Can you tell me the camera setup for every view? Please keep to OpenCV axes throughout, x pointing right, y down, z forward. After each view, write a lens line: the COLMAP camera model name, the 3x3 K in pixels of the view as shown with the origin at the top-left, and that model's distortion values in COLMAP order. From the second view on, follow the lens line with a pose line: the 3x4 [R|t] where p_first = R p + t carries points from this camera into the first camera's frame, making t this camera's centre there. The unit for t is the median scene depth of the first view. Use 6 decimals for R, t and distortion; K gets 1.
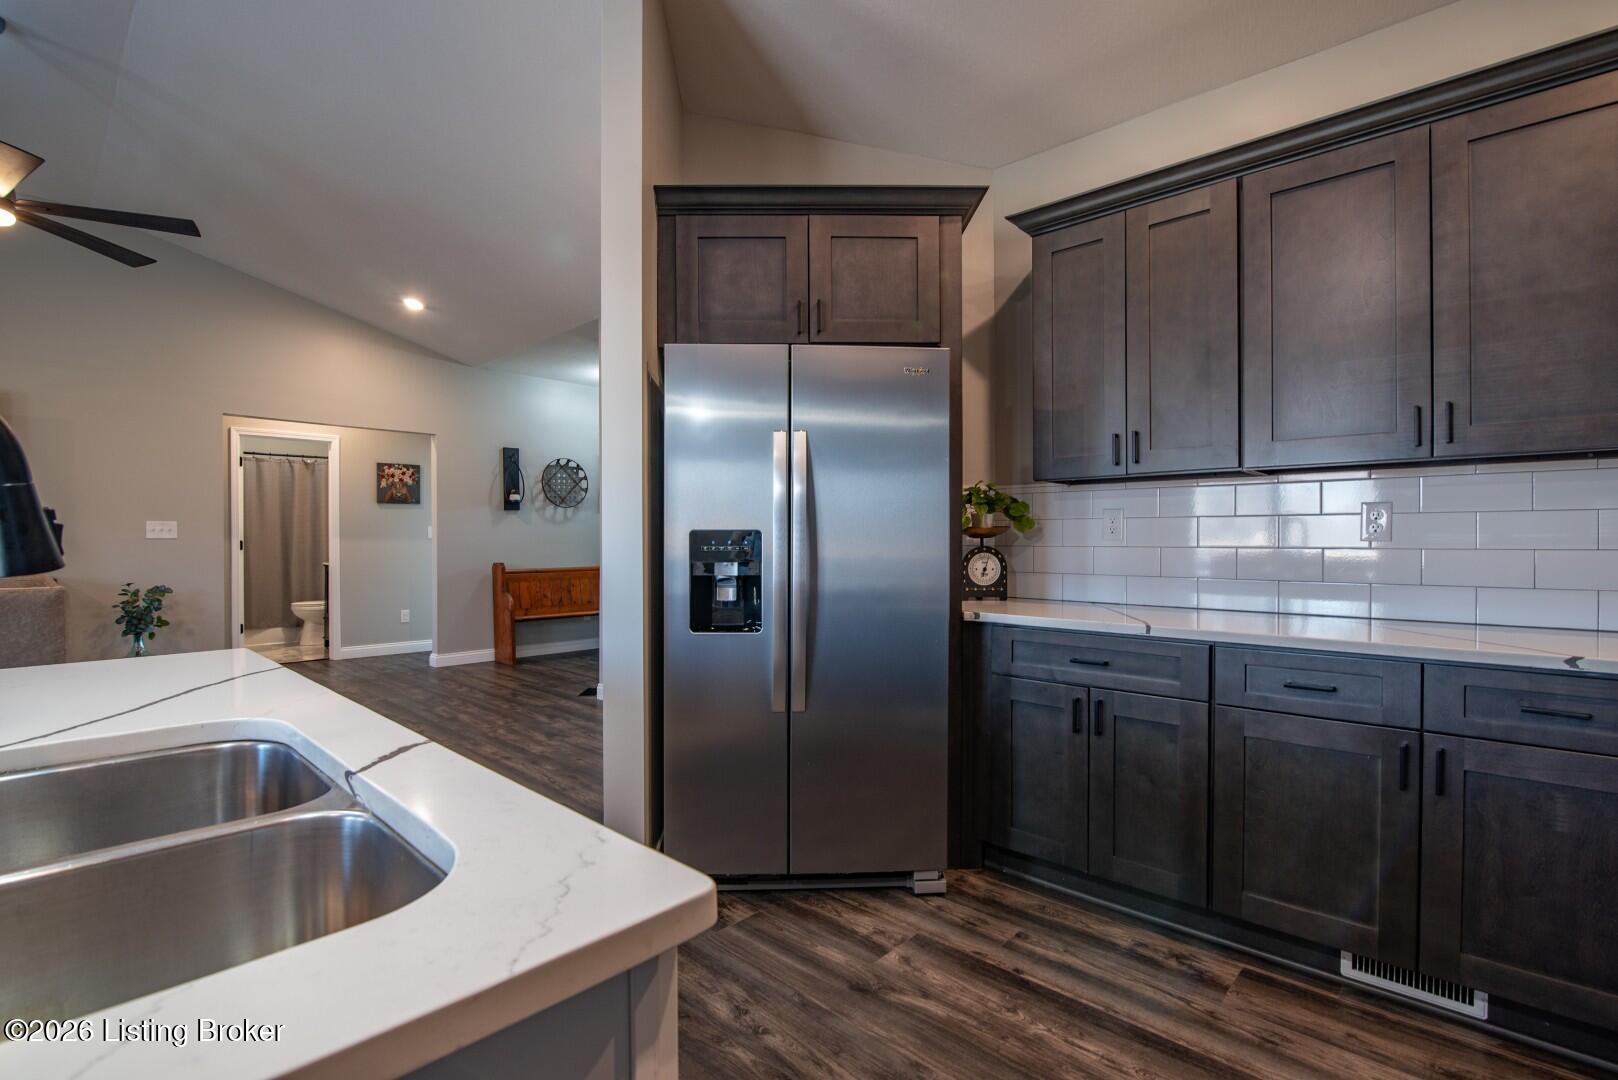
lens RADIAL K [[749.8, 0, 807.2], [0, 749.8, 545.4], [0, 0, 1]] dist [-0.022065, 0.001275]
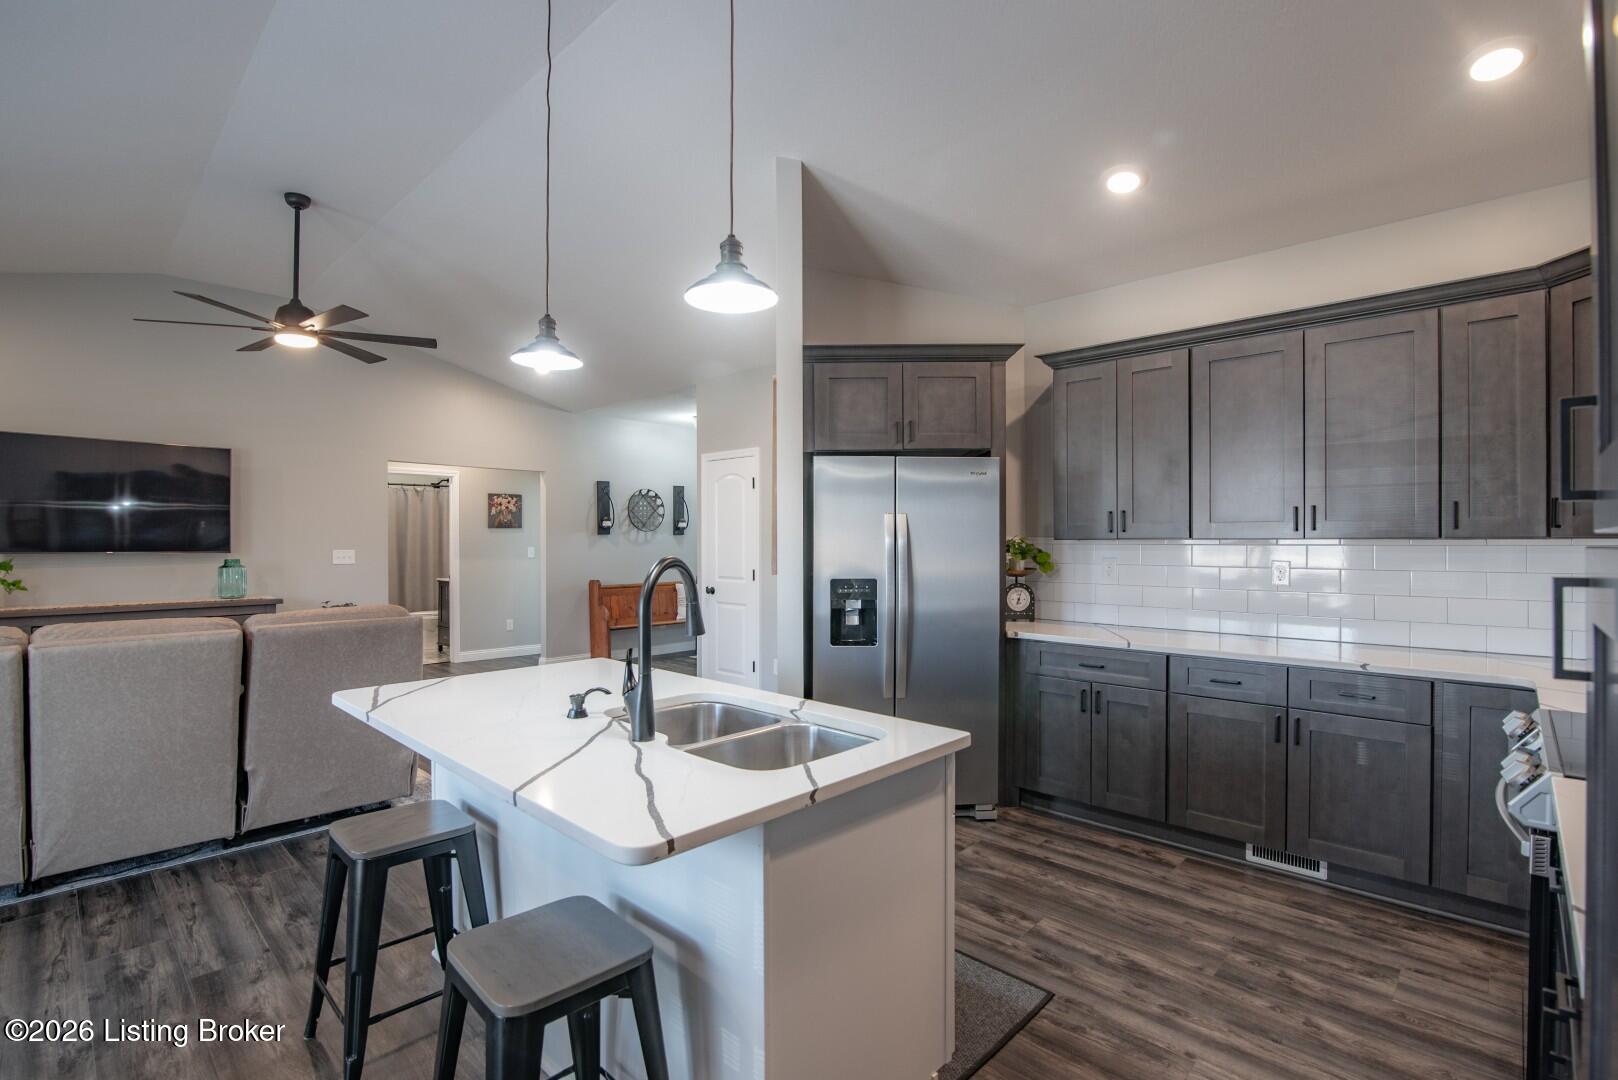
lens RADIAL K [[749.8, 0, 826.4], [0, 749.8, 542.5], [0, 0, 1]] dist [-0.022065, 0.001275]
pose [[0.999956, 0.002337, 0.009090, -0.175983], [-0.002279, 0.999977, -0.006354, -0.083329], [-0.009104, 0.006333, 0.999938, -0.515653]]
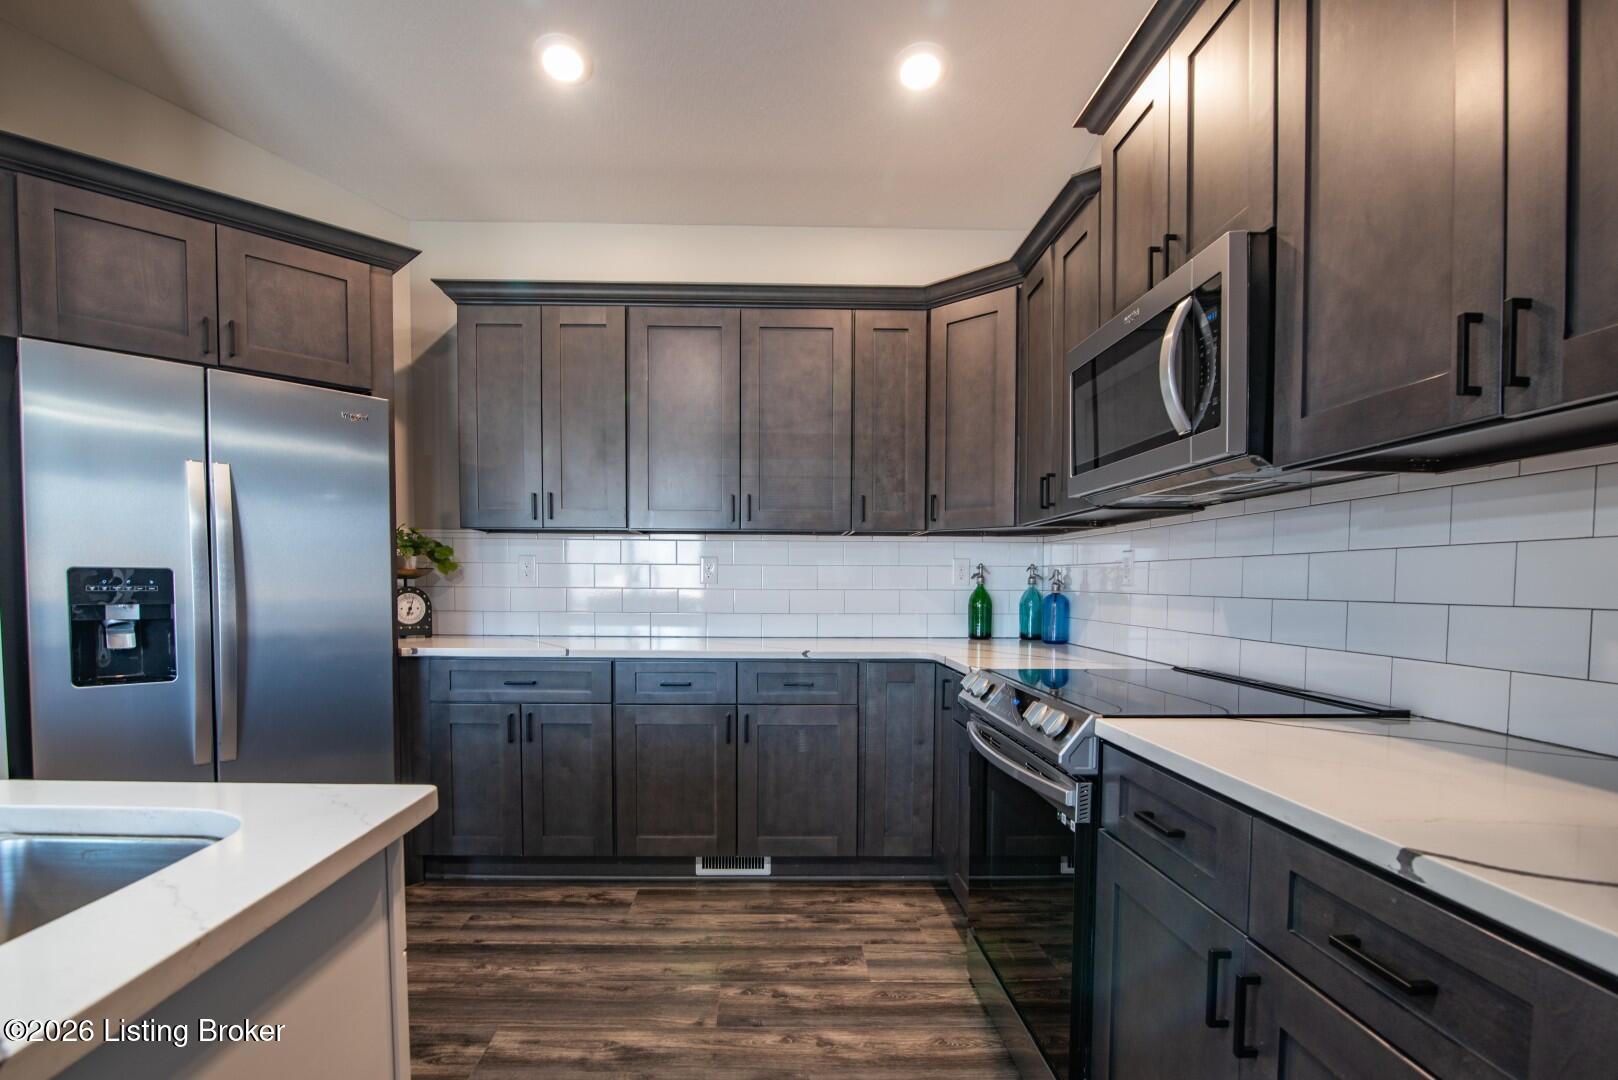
lens RADIAL K [[749.8, 0, 783.1], [0, 749.8, 619.7], [0, 0, 1]] dist [-0.022065, 0.001275]
pose [[0.712784, -0.028412, 0.700808, -0.161203], [-0.001165, 0.999130, 0.041691, 0.003217], [-0.701383, -0.030534, 0.712130, -0.153749]]
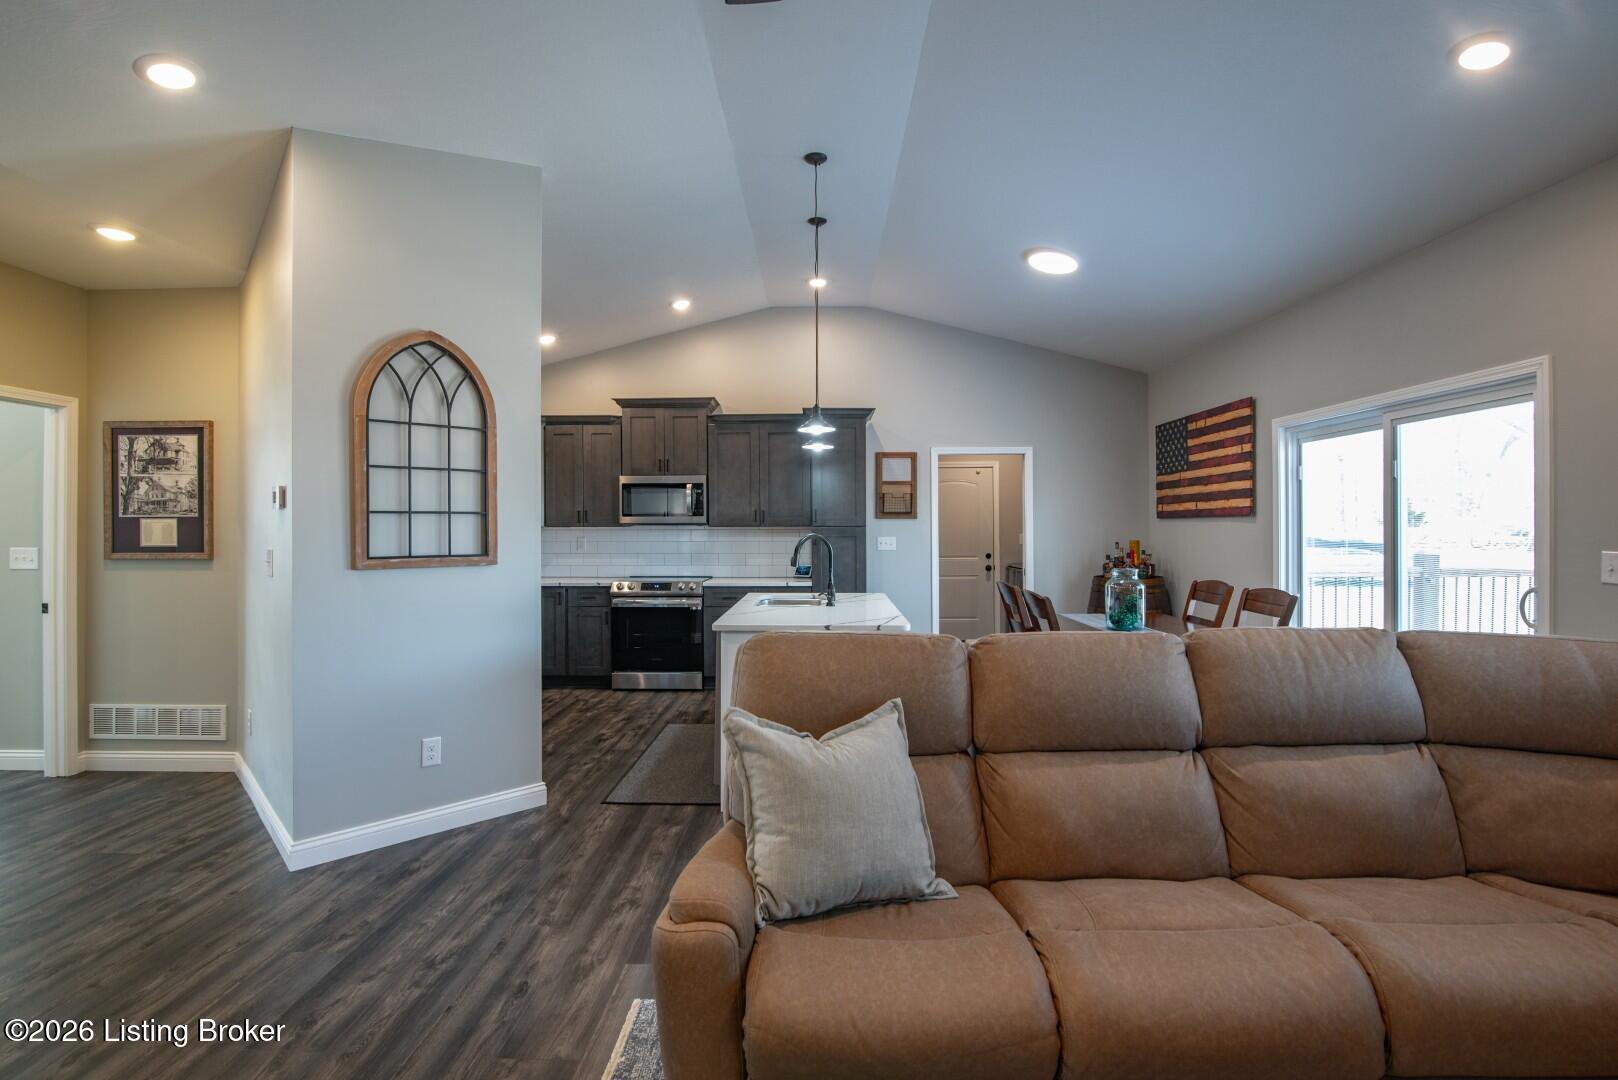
lens RADIAL K [[749.8, 0, 813.3], [0, 749.8, 527.4], [0, 0, 1]] dist [-0.022065, 0.001275]
pose [[-0.670826, 0.002492, 0.741611, -1.837479], [0.011225, 0.999914, 0.006793, -0.104712], [-0.741530, 0.012881, -0.670796, 1.606589]]
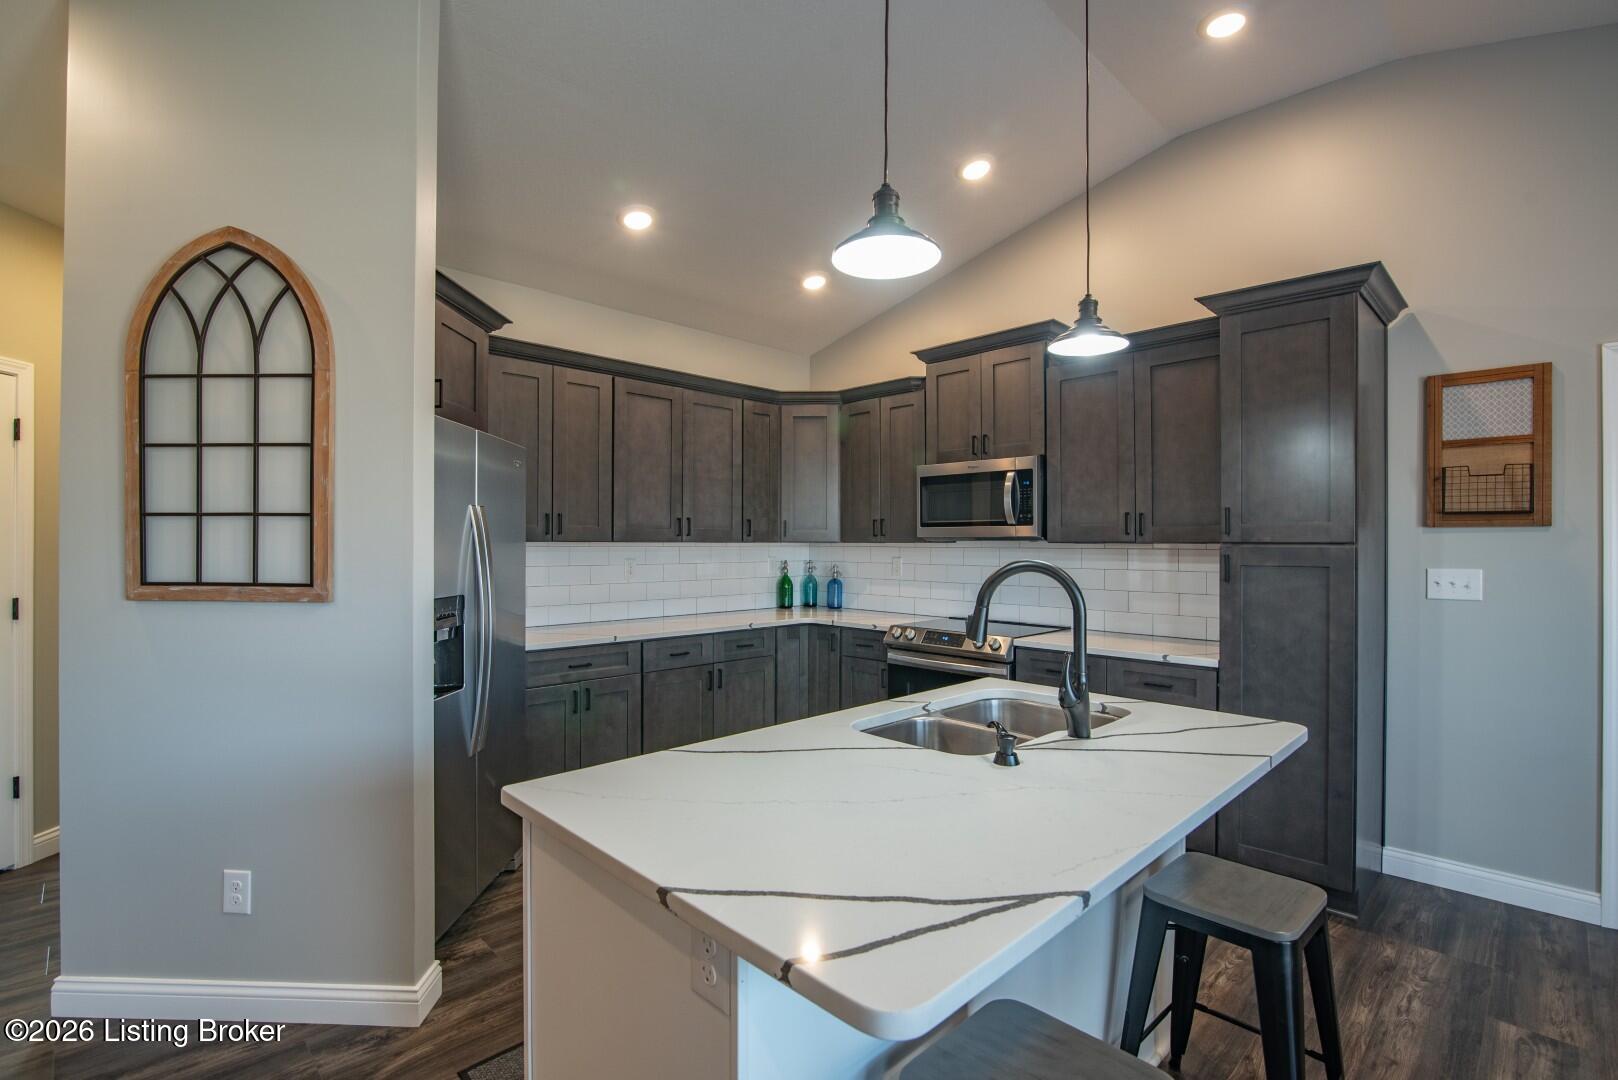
lens RADIAL K [[749.8, 0, 804.2], [0, 749.8, 541.0], [0, 0, 1]] dist [-0.022065, 0.001275]
pose [[0.046903, 0.005674, 0.998883, -1.144390], [0.005541, 0.999967, -0.005940, -0.090168], [-0.998884, 0.005813, 0.046870, 0.454048]]
